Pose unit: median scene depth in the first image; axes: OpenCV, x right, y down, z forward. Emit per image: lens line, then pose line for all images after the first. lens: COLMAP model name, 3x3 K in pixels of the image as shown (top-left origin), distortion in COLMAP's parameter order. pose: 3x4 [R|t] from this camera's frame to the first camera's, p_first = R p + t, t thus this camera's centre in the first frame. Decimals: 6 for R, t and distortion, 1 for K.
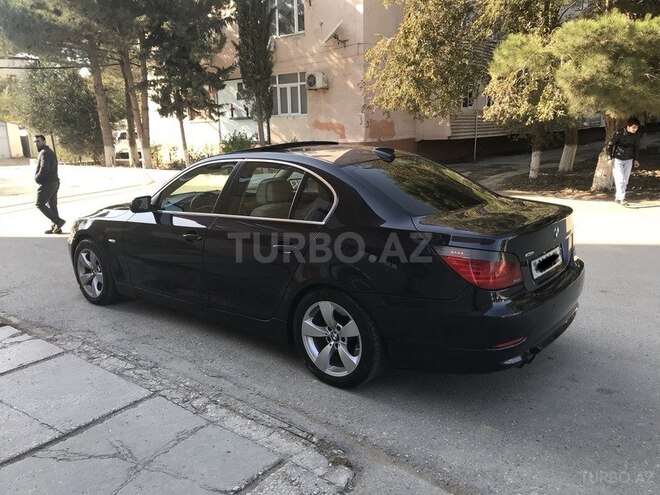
lens RADIAL K [[531.2, 0, 330.0], [0, 531.2, 247.5], [0, 0, 1]] dist [-0.003629, -0.001986]
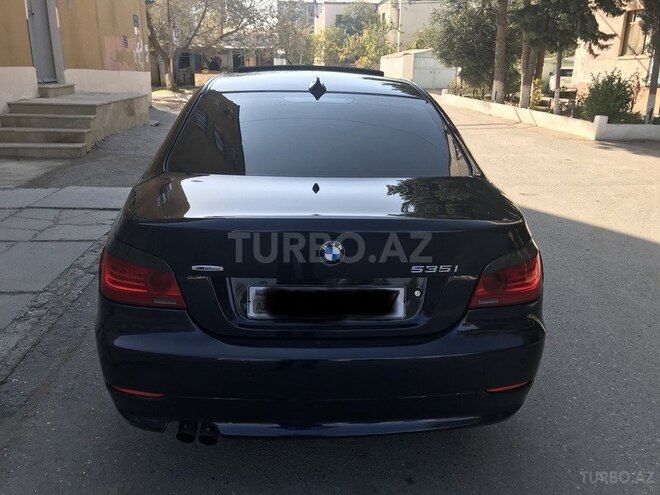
lens RADIAL K [[531.2, 0, 330.0], [0, 531.2, 247.5], [0, 0, 1]] dist [-0.003629, -0.001986]
pose [[0.699311, 0.268110, -0.662632, 0.128410], [-0.193974, 0.963388, 0.185089, -0.020466], [0.687996, -0.000902, 0.725714, 0.105684]]
